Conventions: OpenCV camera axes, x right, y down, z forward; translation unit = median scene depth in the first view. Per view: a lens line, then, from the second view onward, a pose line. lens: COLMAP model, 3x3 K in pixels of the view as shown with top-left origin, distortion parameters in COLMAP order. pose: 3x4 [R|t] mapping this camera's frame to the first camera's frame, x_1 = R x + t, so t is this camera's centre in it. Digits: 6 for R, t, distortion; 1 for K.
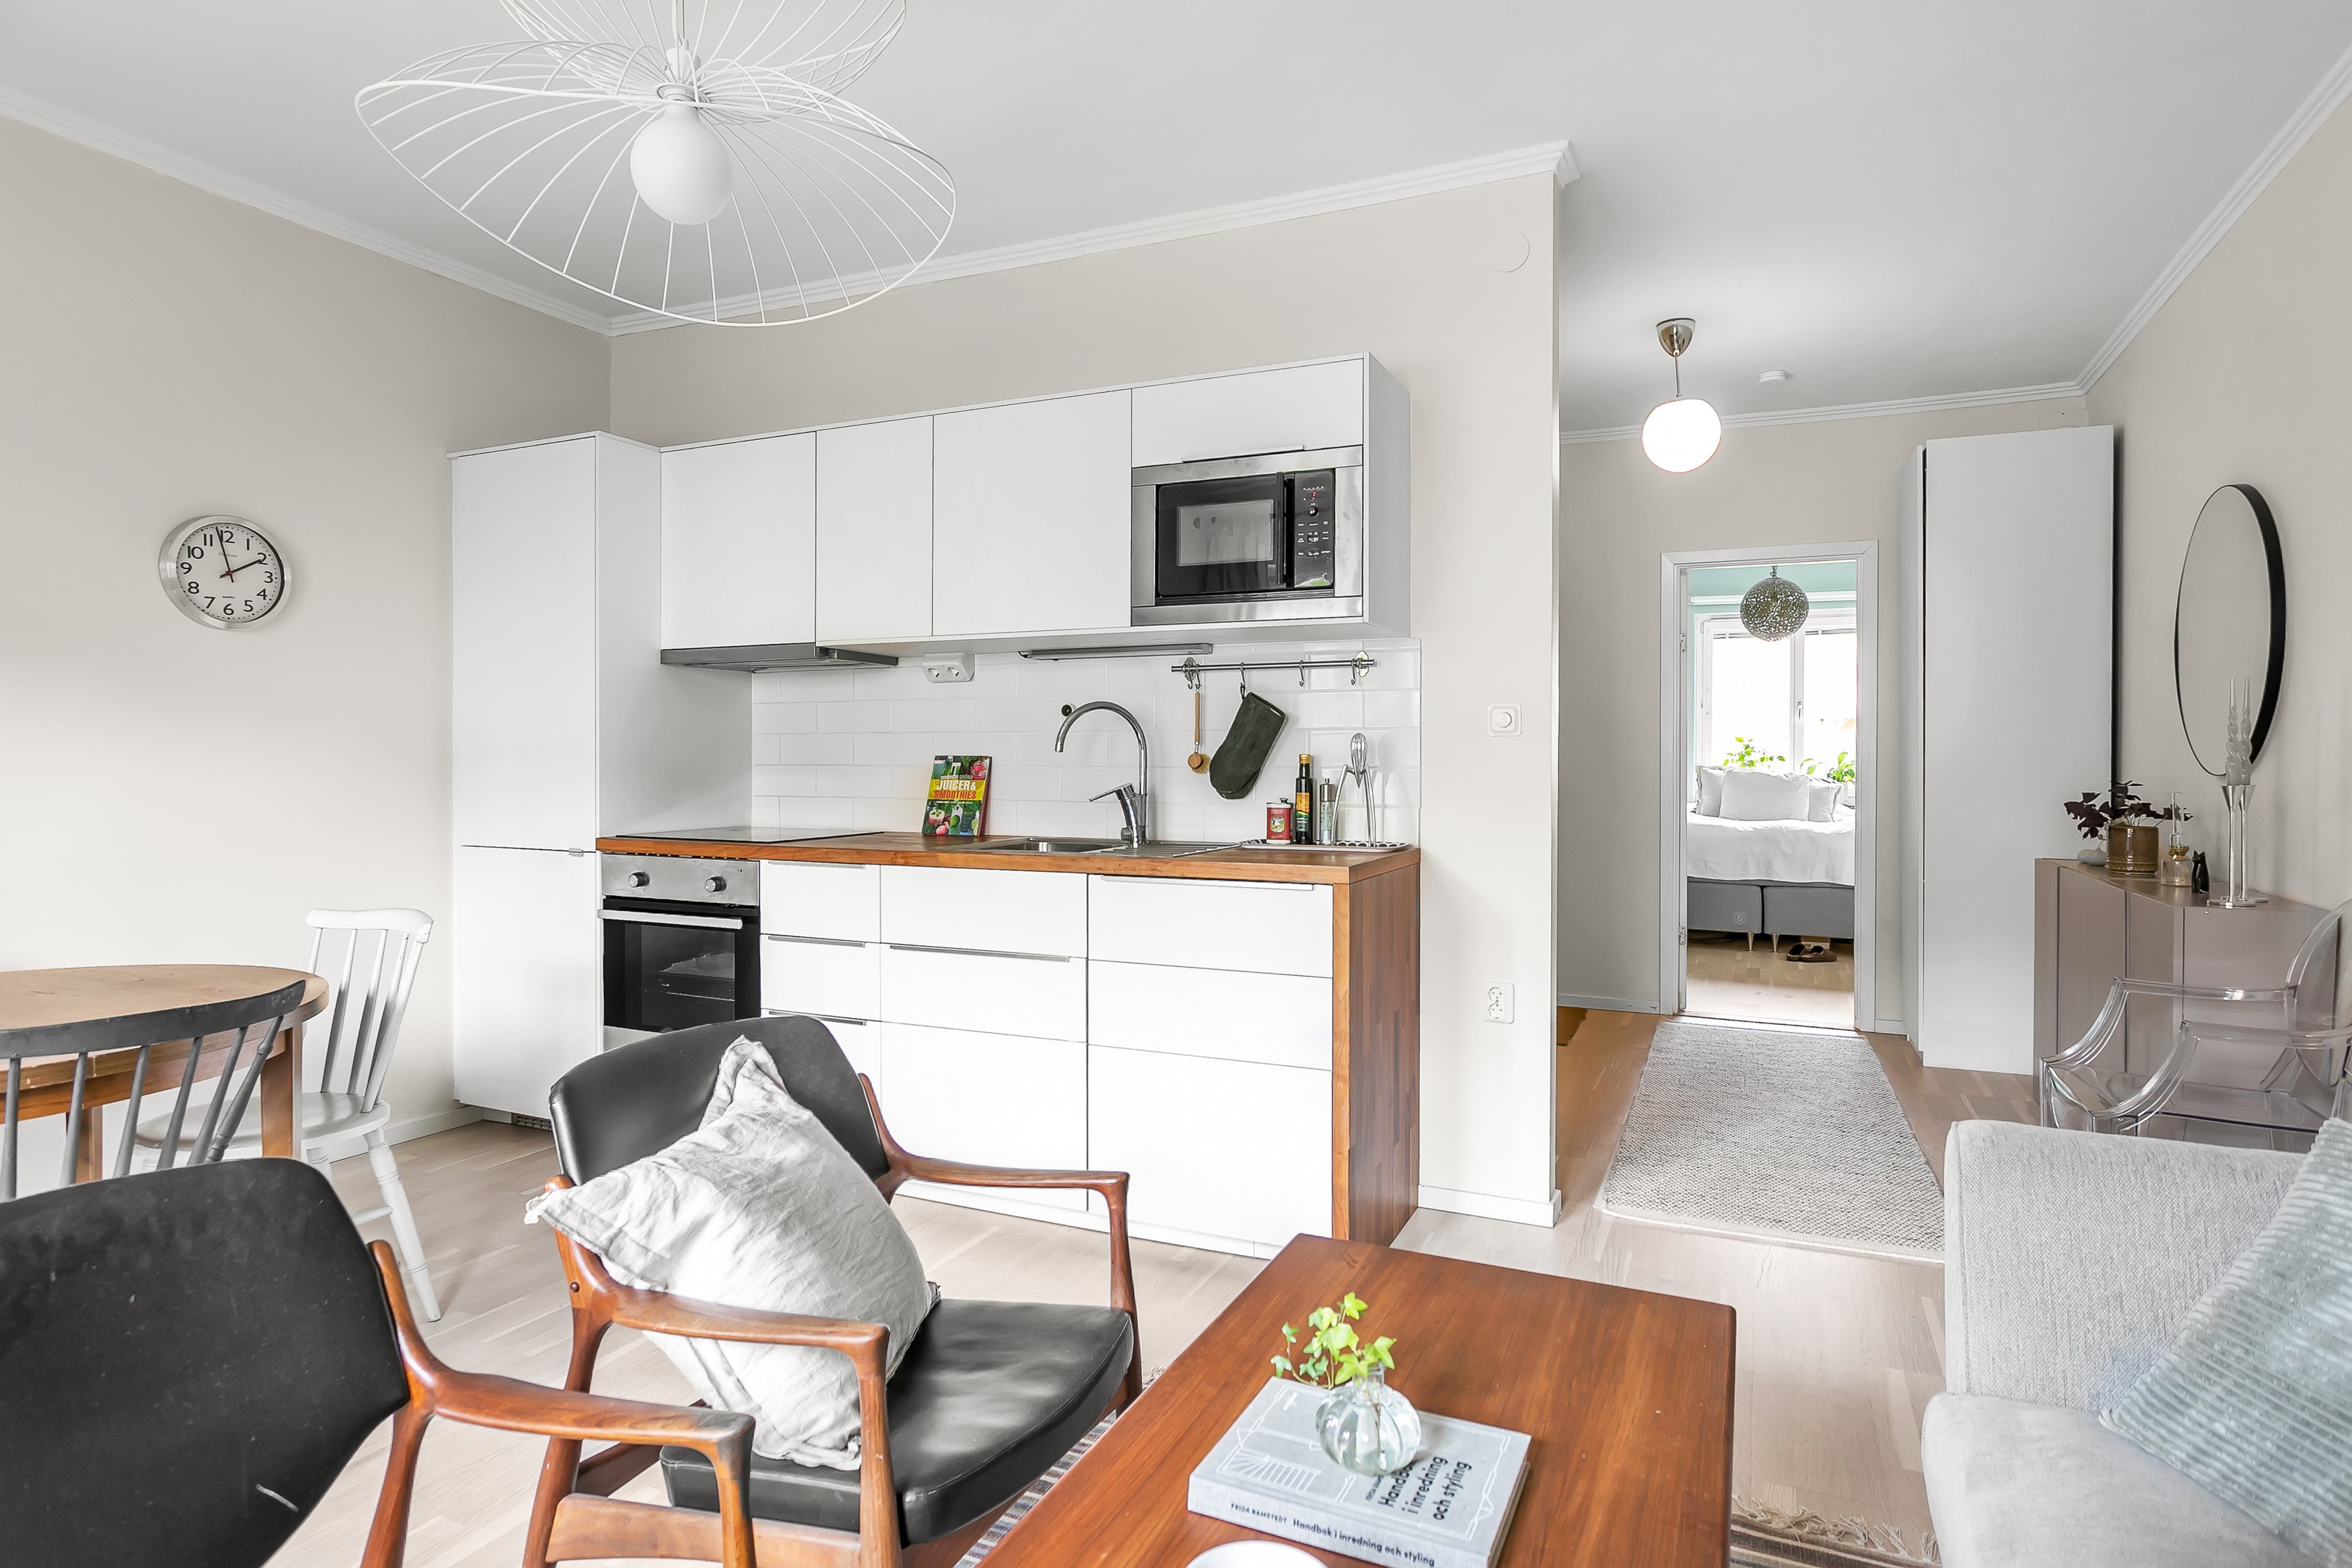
lens RADIAL K [[1265.0, 0, 1176.0], [0, 1265.0, 784.0], [0, 0, 1]] dist [0.000434, 0.000036]
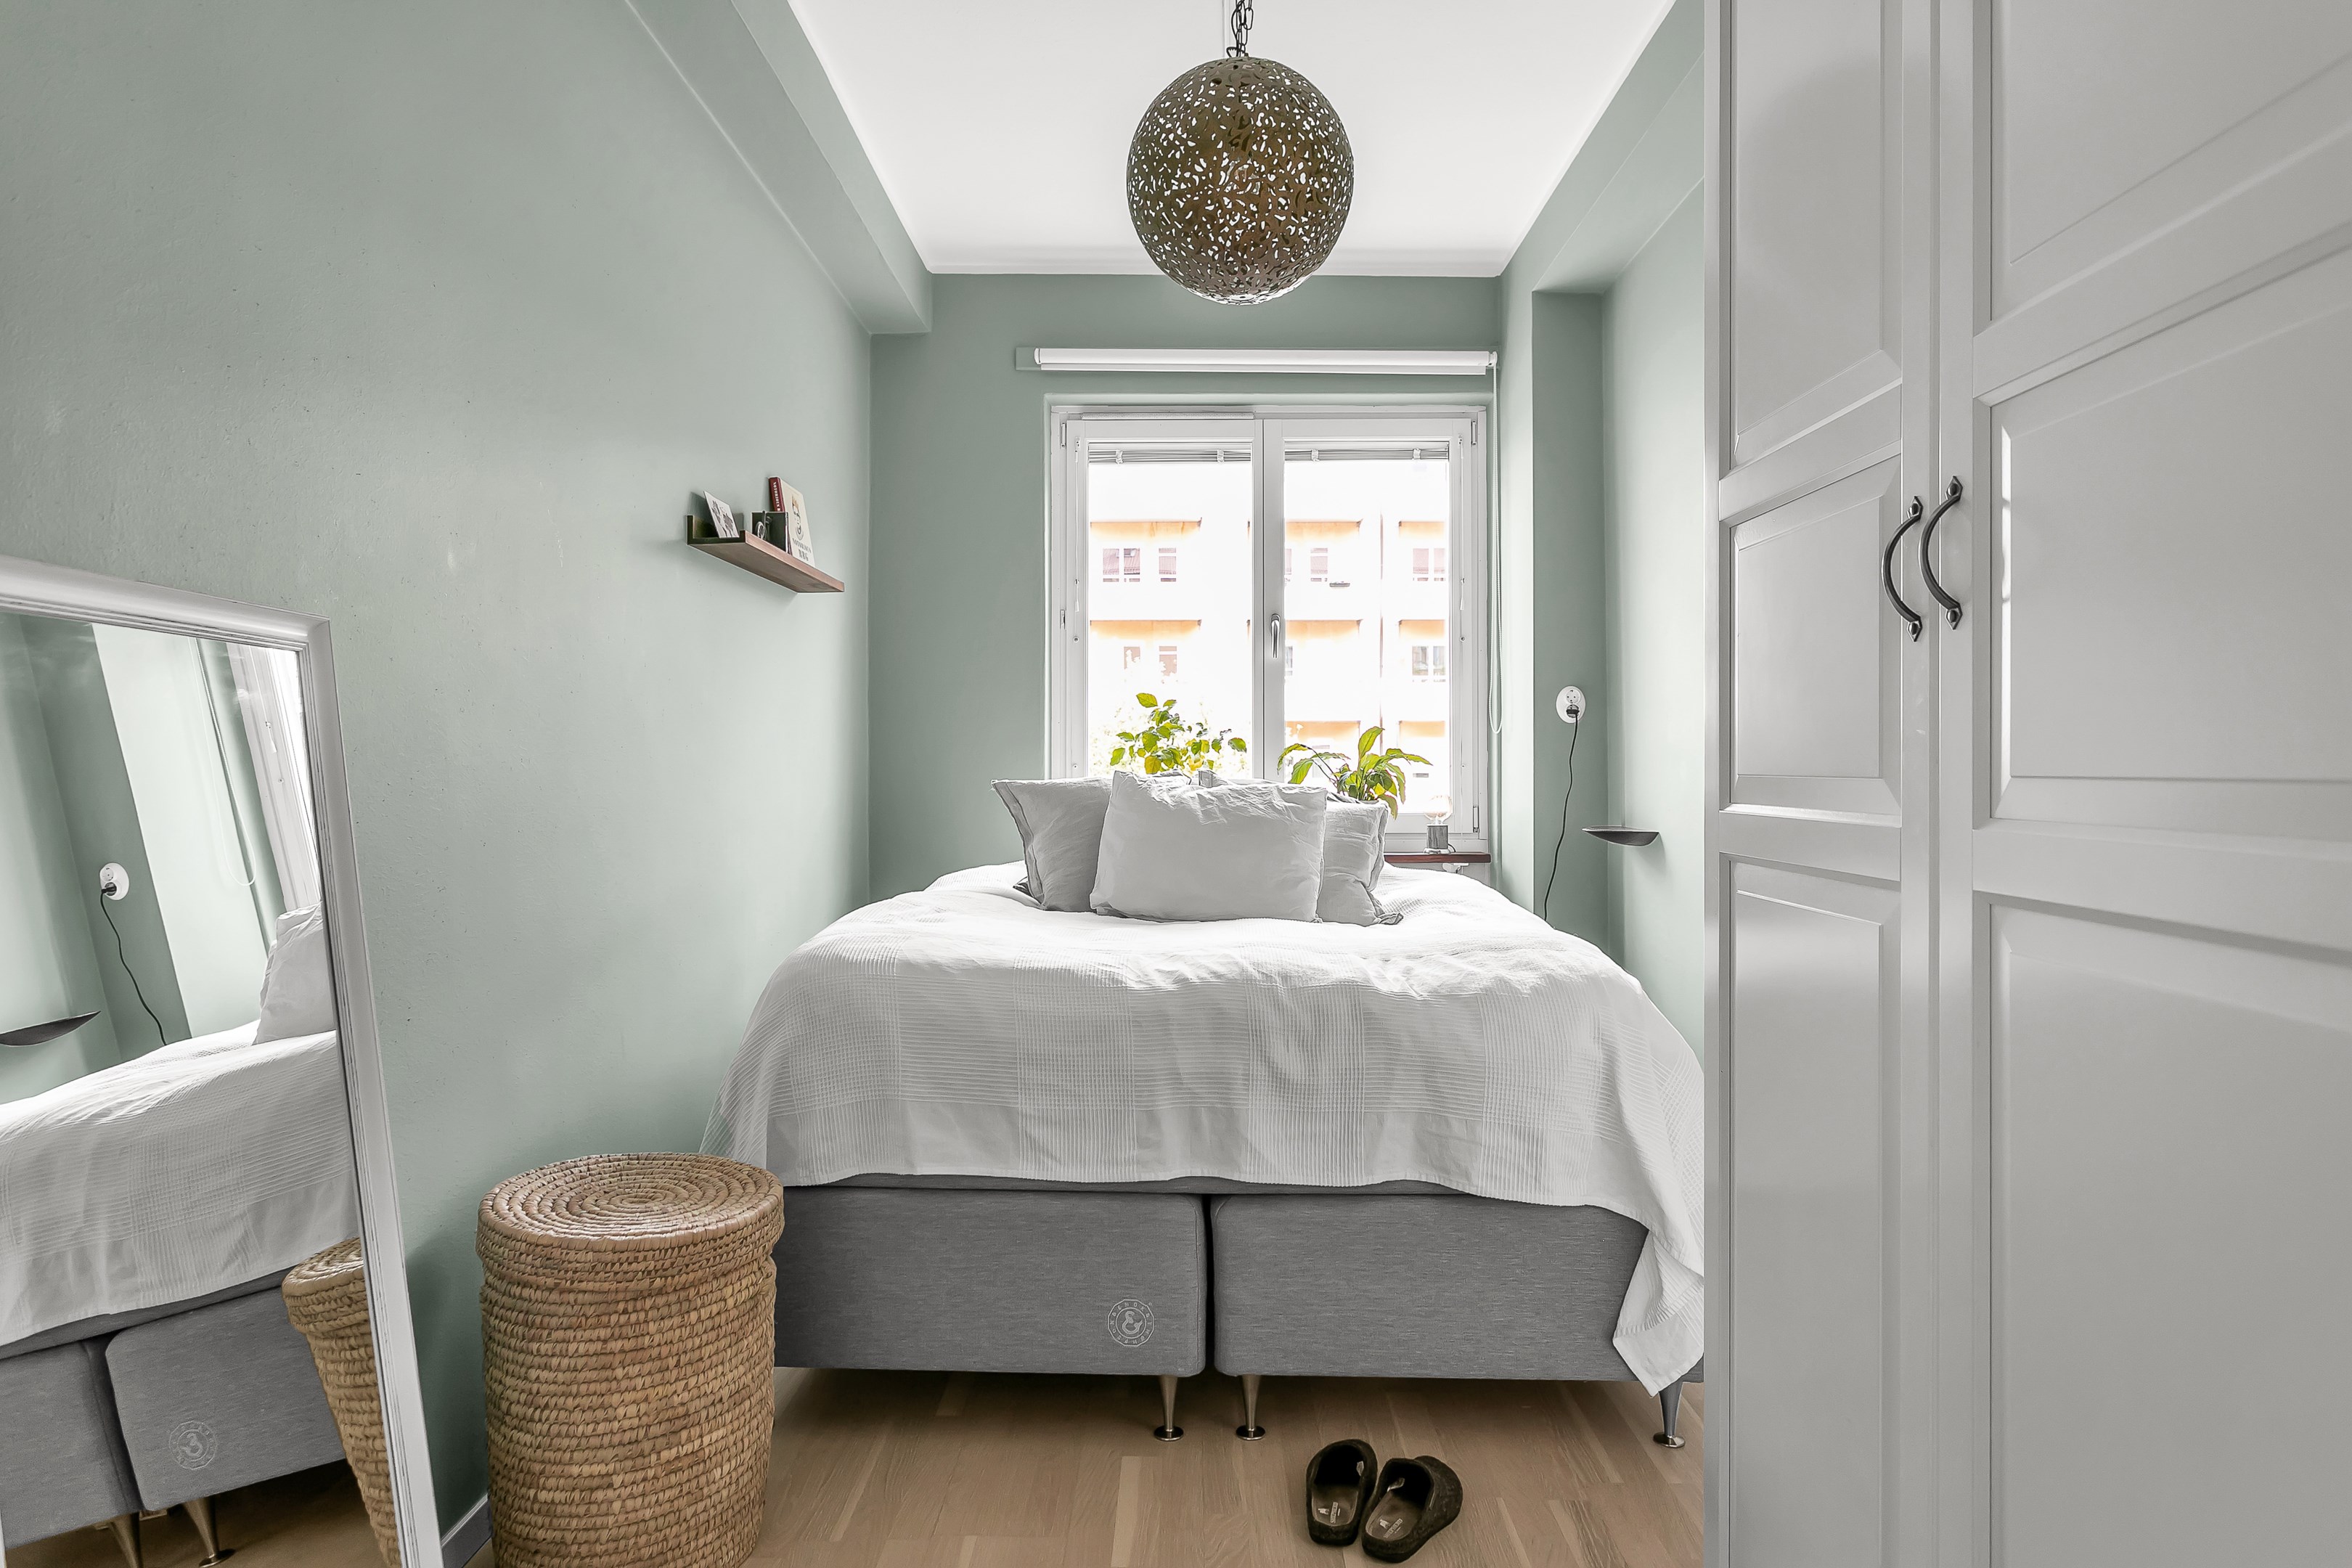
lens RADIAL K [[1322.4, 0, 1176.0], [0, 1322.4, 784.0], [0, 0, 1]] dist [-0.004220, -0.000804]
pose [[0.911712, -0.004815, 0.410802, 0.337983], [0.008774, 0.999931, -0.007752, -0.005009], [-0.410737, 0.010672, 0.911692, 0.735745]]
